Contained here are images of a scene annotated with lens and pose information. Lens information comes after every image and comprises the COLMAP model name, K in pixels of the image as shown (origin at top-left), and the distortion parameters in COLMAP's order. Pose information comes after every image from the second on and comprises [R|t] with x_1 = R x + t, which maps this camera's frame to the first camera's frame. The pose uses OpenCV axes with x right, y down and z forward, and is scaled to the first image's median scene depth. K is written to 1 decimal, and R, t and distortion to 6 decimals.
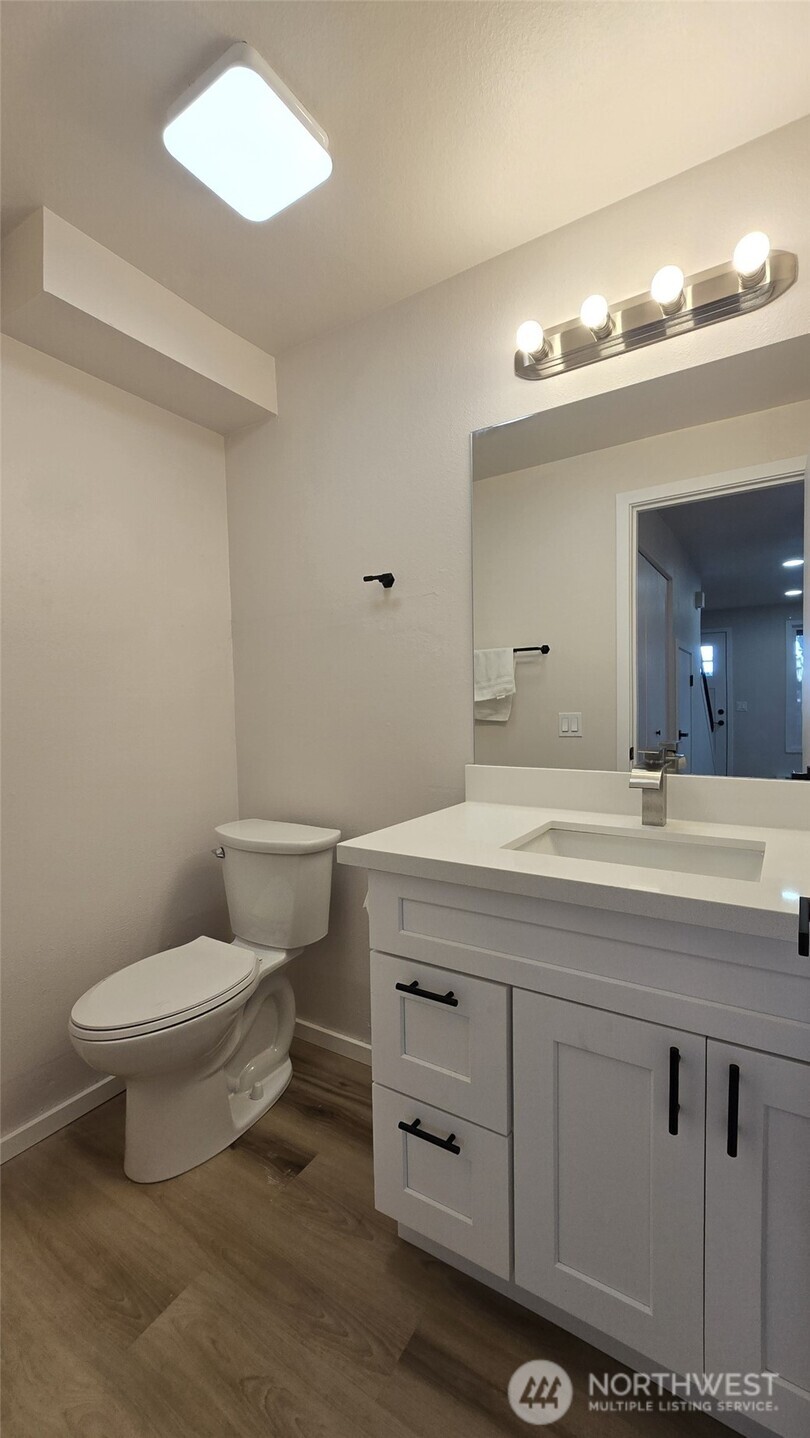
lens RADIAL K [[586.2, 0, 413.9], [0, 586.2, 729.2], [0, 0, 1]] dist [-0.008539, 0.000879]
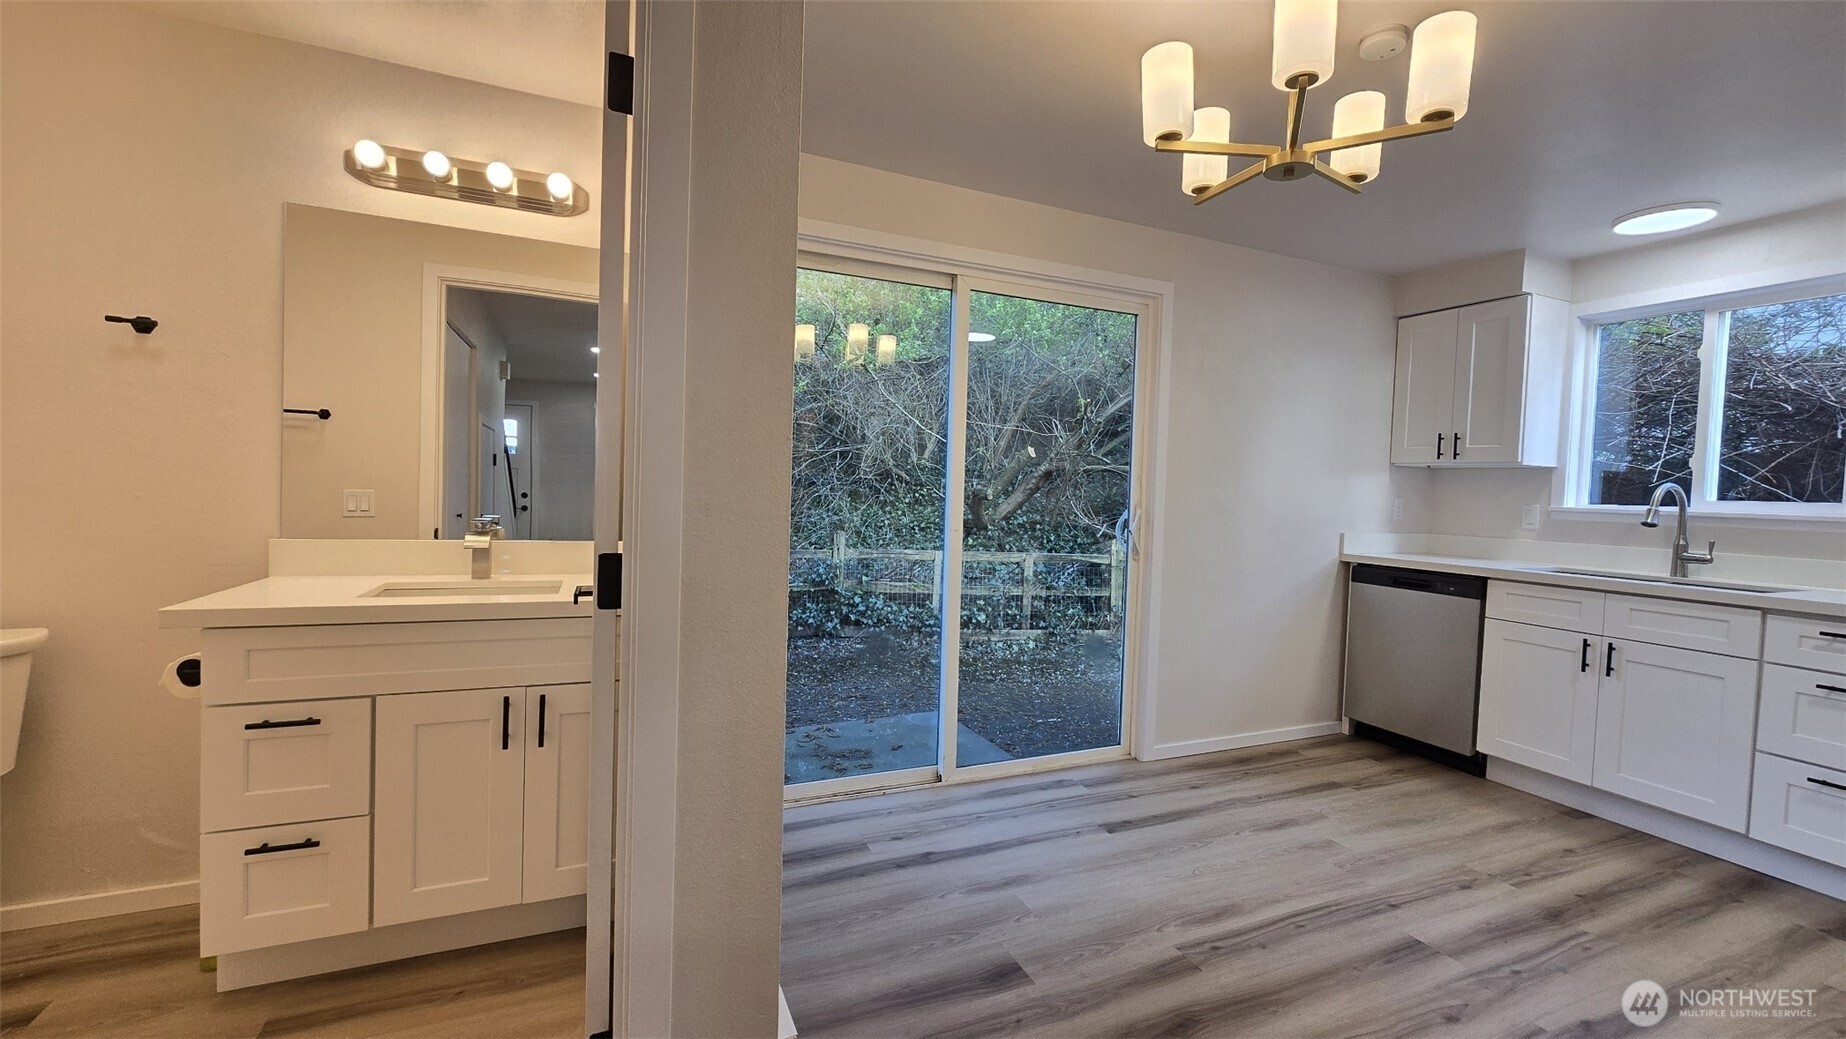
lens RADIAL K [[752.5, 0, 937.8], [0, 752.5, 525.4], [0, 0, 1]] dist [-0.008539, 0.000879]
pose [[0.549498, 0.003899, 0.835486, -0.328903], [-0.012207, 0.999920, 0.003362, 0.019922], [-0.835406, -0.012046, 0.549501, -0.589703]]
